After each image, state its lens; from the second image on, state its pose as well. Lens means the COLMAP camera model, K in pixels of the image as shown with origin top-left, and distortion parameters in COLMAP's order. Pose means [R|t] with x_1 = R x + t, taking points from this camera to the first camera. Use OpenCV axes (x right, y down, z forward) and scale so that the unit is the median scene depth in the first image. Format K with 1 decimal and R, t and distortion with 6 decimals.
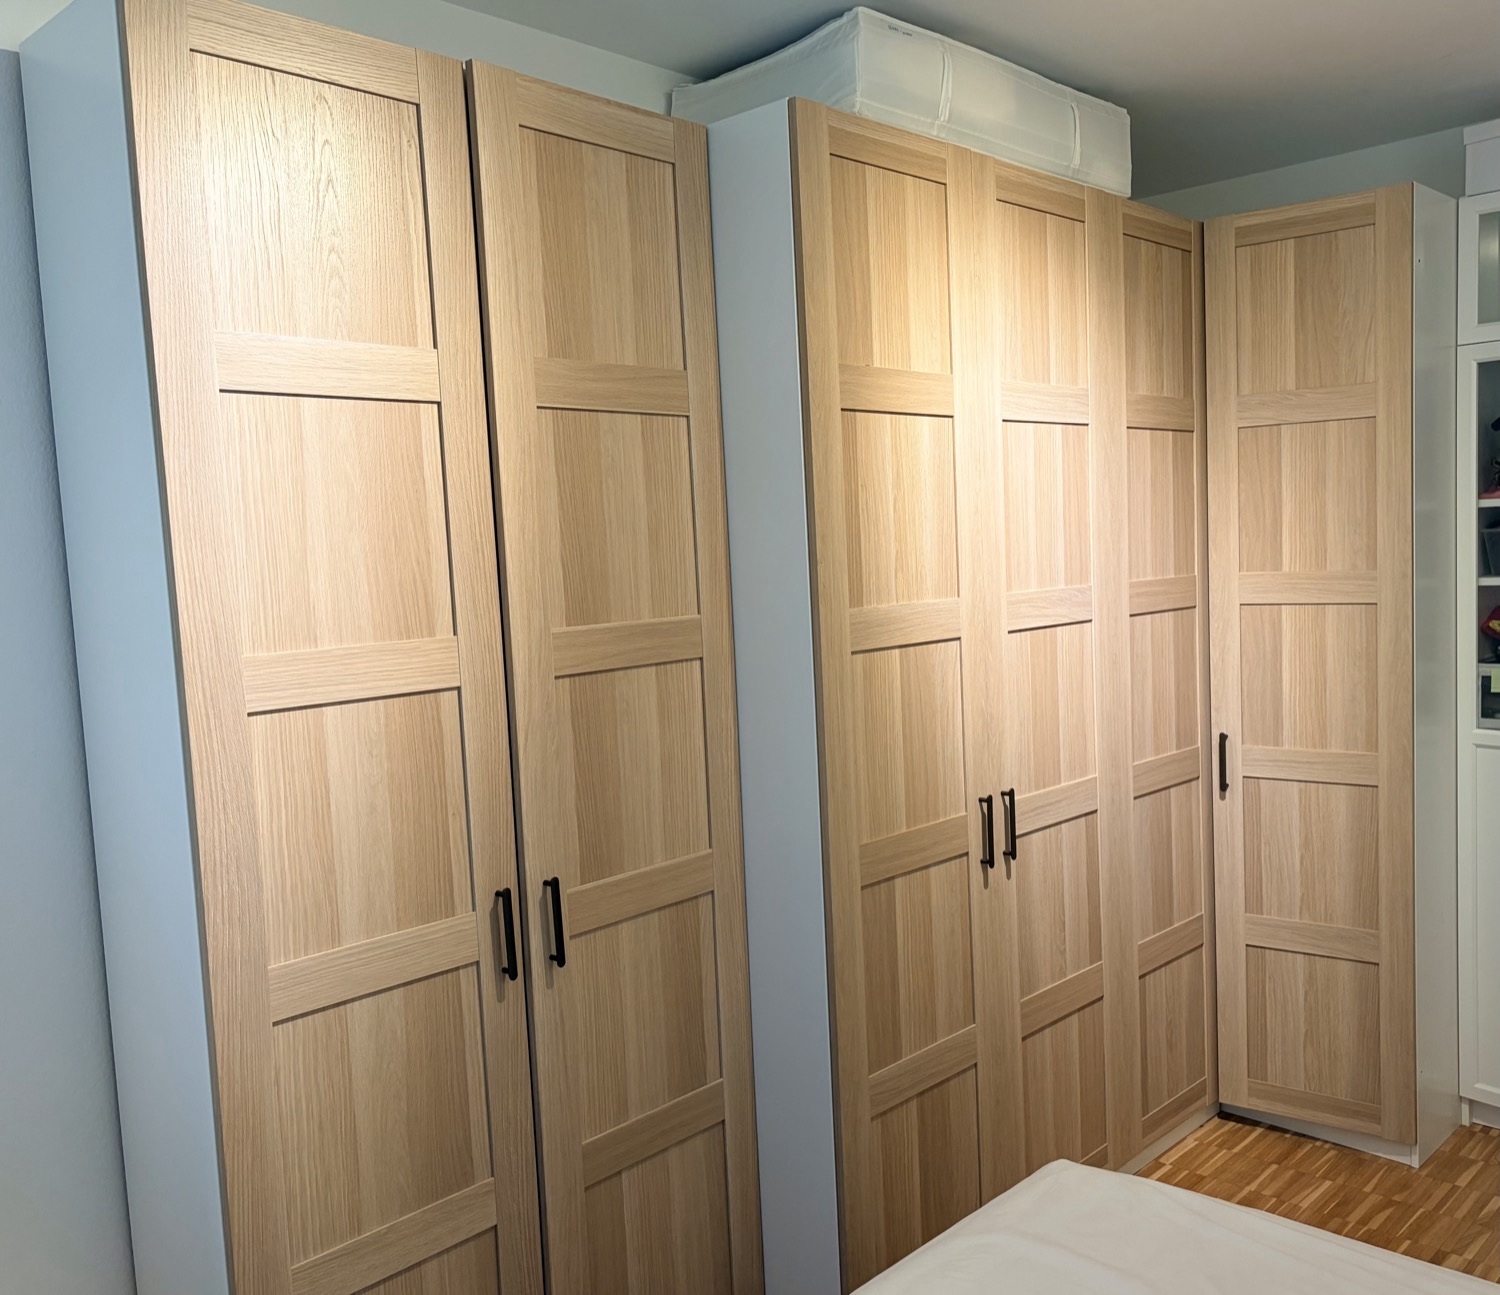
lens RADIAL K [[1345.5, 0, 751.1], [0, 1345.5, 676.0], [0, 0, 1]] dist [0.083676, -0.136529]
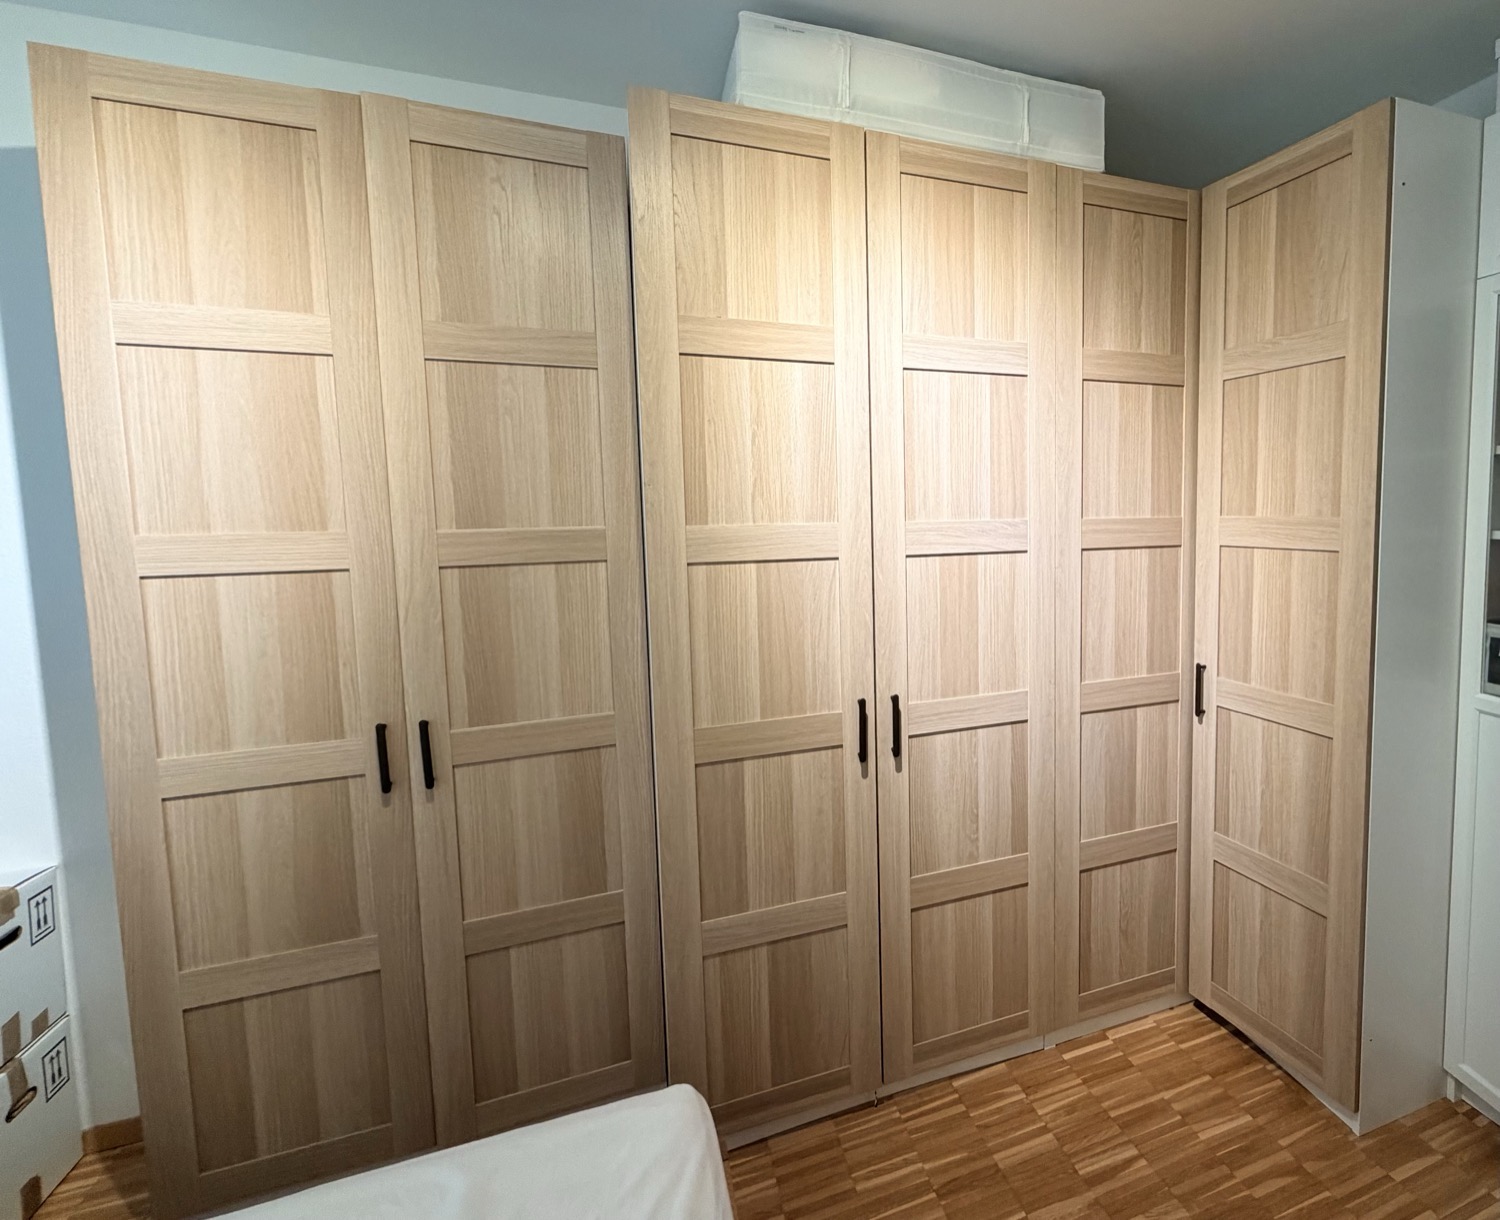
lens RADIAL K [[764.1, 0, 752.2], [0, 764.1, 568.7], [0, 0, 1]] dist [0.003907, 0.000622]
pose [[0.902990, 0.067116, -0.424388, 0.350870], [-0.067346, 0.997625, 0.014475, -0.023062], [0.424351, 0.015510, 0.905365, 0.367871]]
